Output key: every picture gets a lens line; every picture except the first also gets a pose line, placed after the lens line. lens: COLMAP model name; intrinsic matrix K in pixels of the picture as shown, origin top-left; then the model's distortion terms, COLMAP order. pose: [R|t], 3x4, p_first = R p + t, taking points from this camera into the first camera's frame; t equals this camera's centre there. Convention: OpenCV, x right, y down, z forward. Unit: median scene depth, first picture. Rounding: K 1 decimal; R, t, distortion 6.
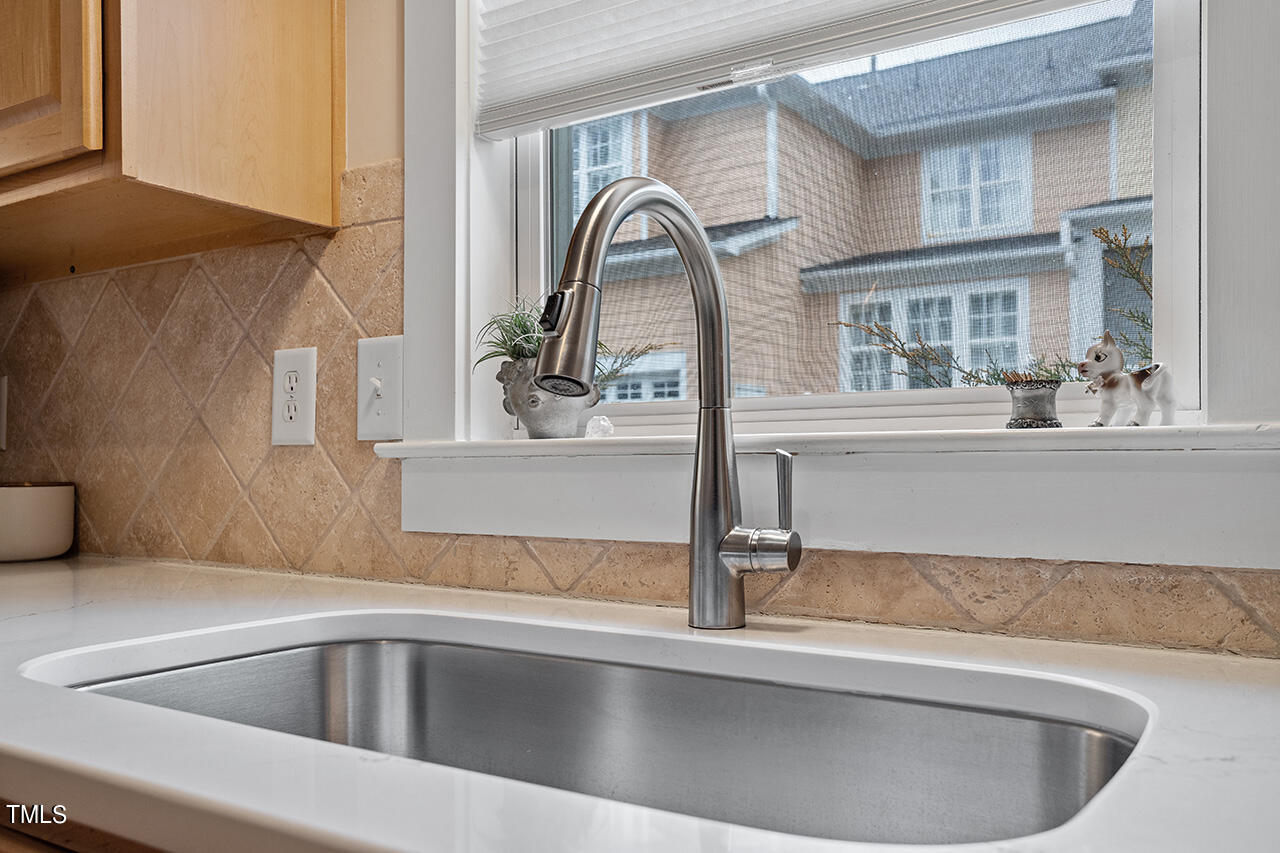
lens RADIAL K [[1051.4, 0, 624.7], [0, 1051.4, 455.8], [0, 0, 1]] dist [-0.001345, 0.005502]
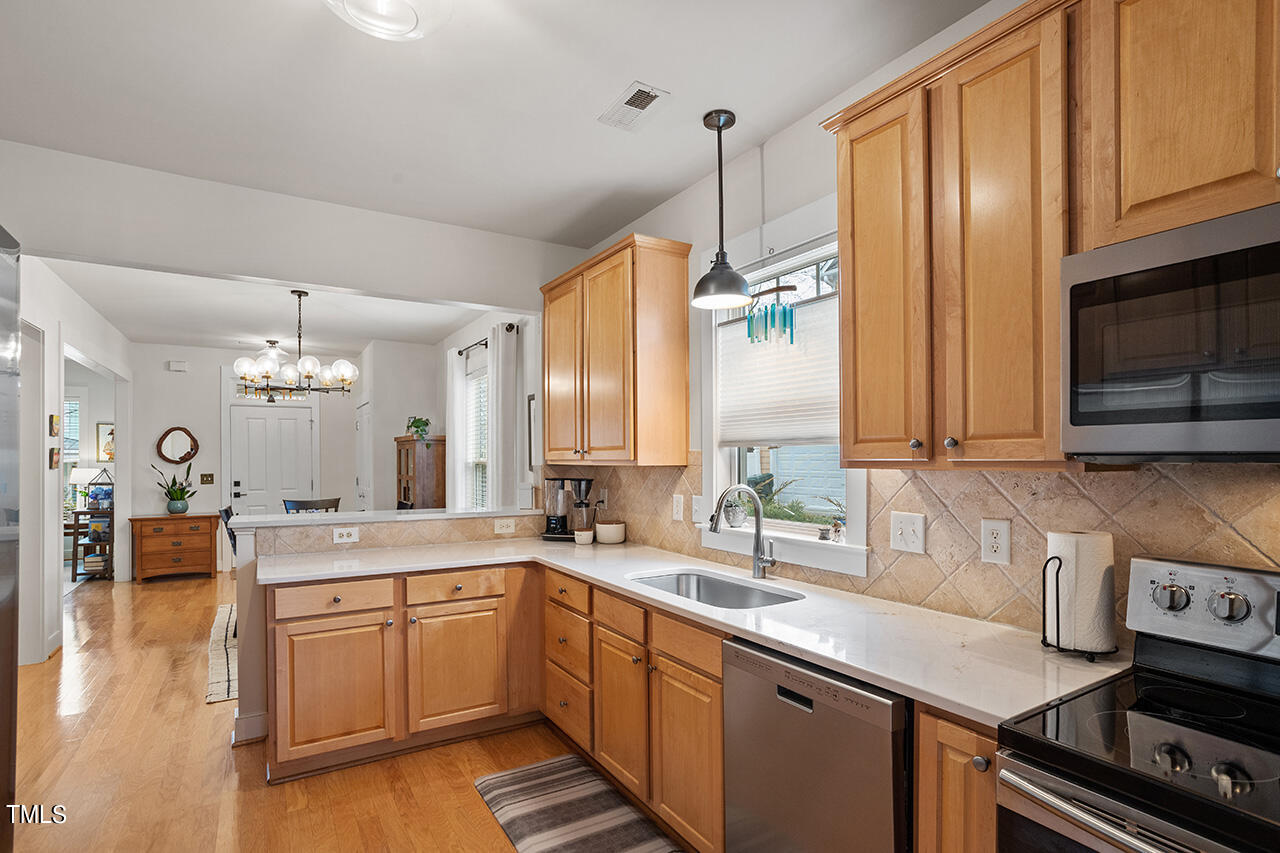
lens RADIAL K [[633.7, 0, 631.1], [0, 633.7, 454.0], [0, 0, 1]] dist [-0.003069, 0.001460]
pose [[0.902762, -0.003069, -0.430130, 0.543302], [0.004462, 0.999988, 0.002230, -0.266730], [0.430118, -0.003932, 0.902764, -1.196416]]
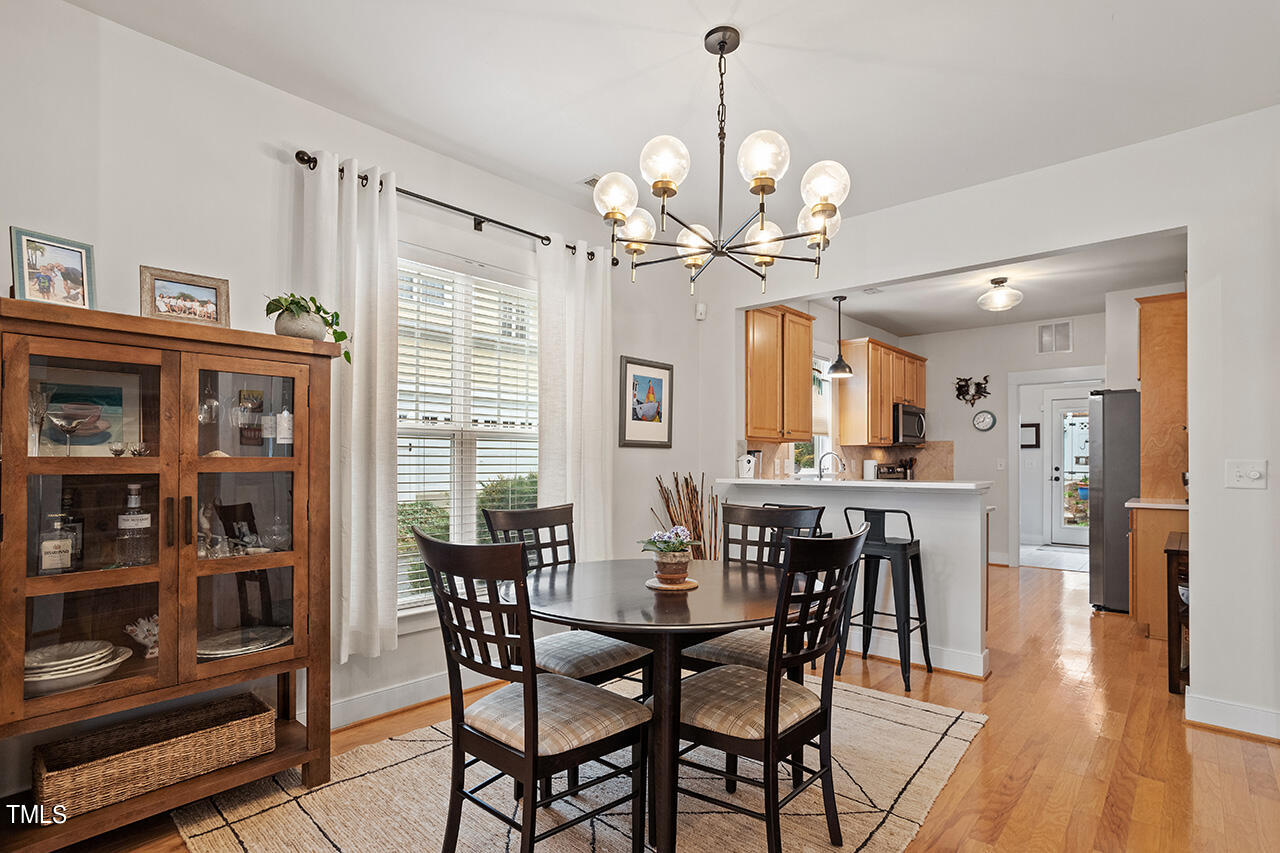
lens RADIAL K [[633.7, 0, 645.2], [0, 633.7, 455.6], [0, 0, 1]] dist [-0.003069, 0.001460]
pose [[0.150107, 0.016248, 0.988536, -4.630620], [-0.009885, 0.999840, -0.014933, -0.055291], [-0.988620, -0.007530, 0.150243, 1.268402]]
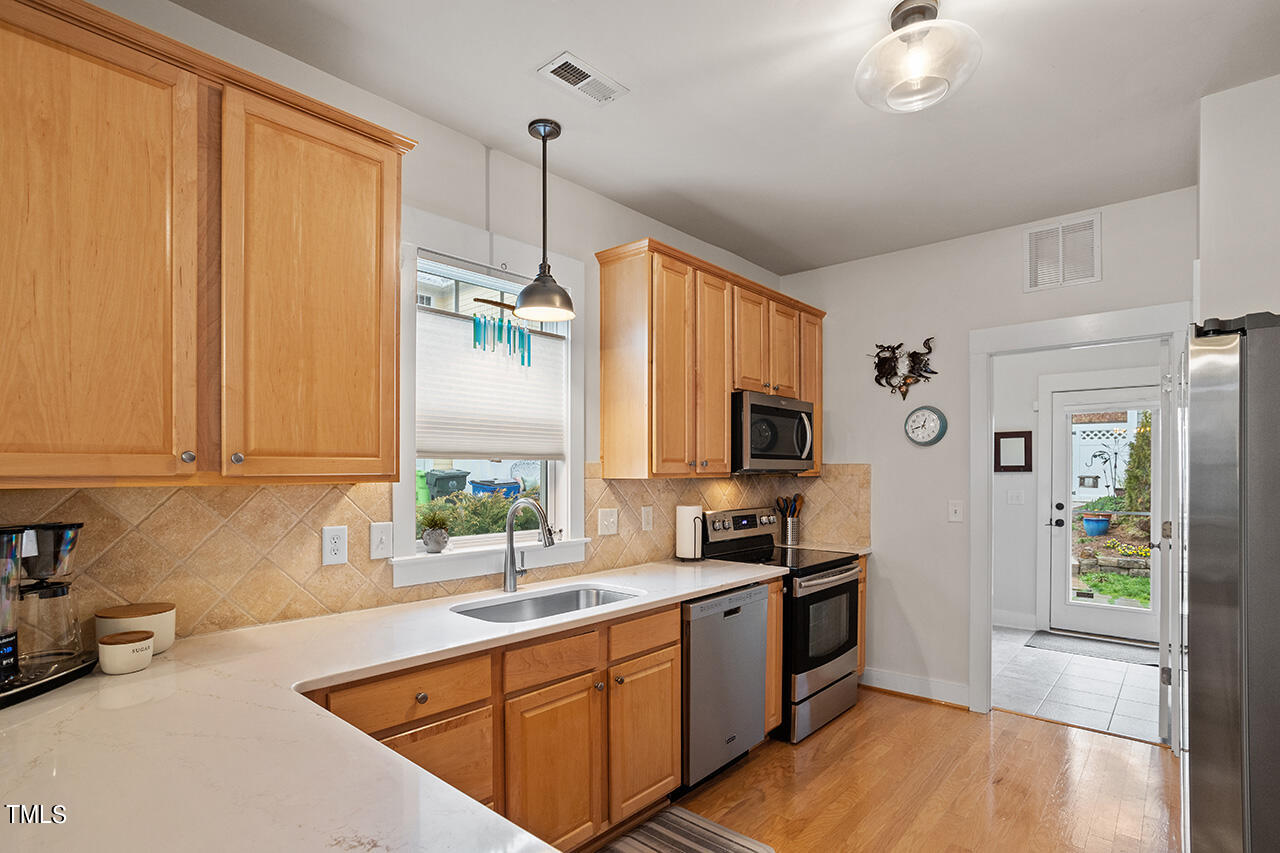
lens RADIAL K [[633.7, 0, 634.5], [0, 633.7, 482.4], [0, 0, 1]] dist [-0.003069, 0.001460]
pose [[0.152184, -0.008735, 0.988314, -1.787405], [-0.004351, 0.999945, 0.009508, -0.235076], [-0.988343, -0.005747, 0.152138, 0.048033]]
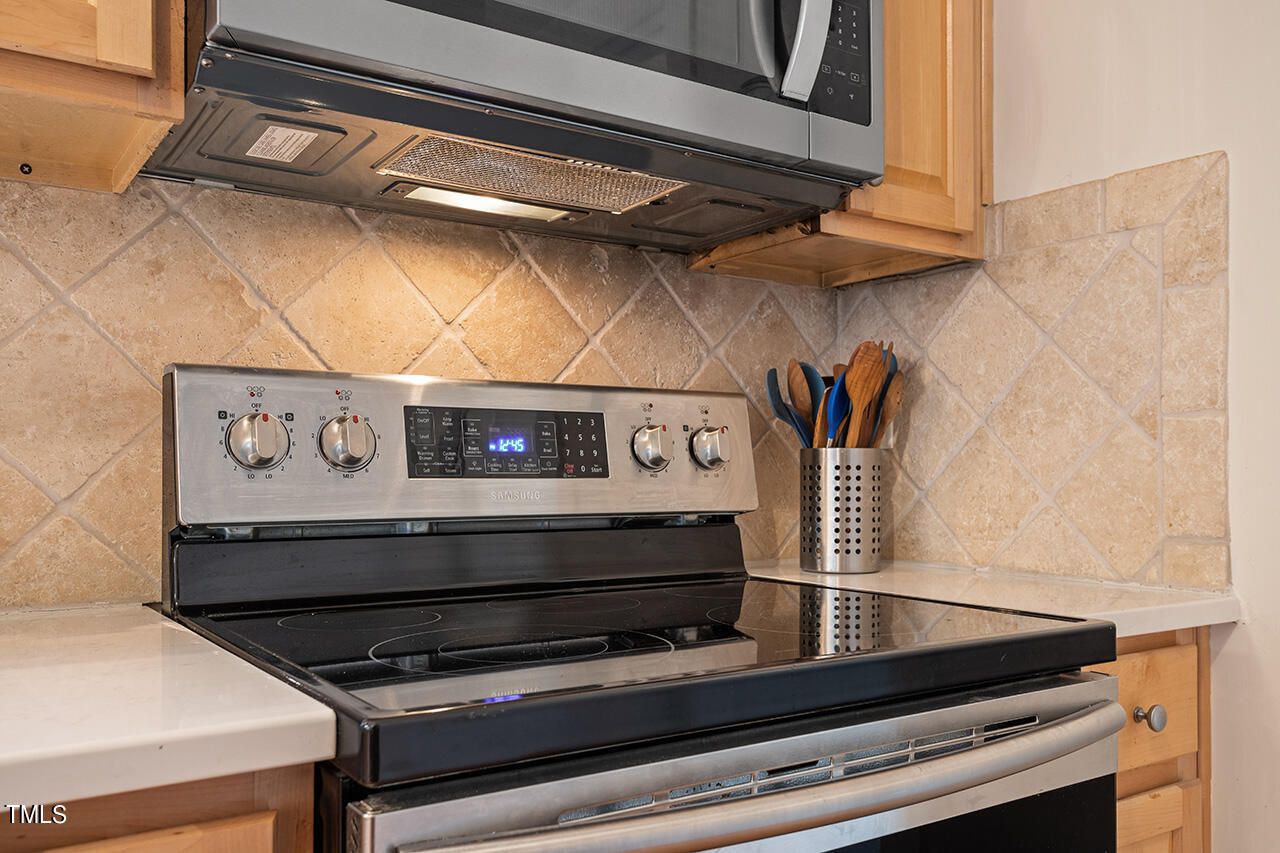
lens RADIAL K [[1051.4, 0, 607.4], [0, 1051.4, 476.1], [0, 0, 1]] dist [-0.001345, 0.005502]
pose [[0.402715, 0.004823, 0.915313, 0.256761], [-0.007086, 0.999973, -0.002152, -0.001902], [-0.915298, -0.005620, 0.402739, -0.471580]]
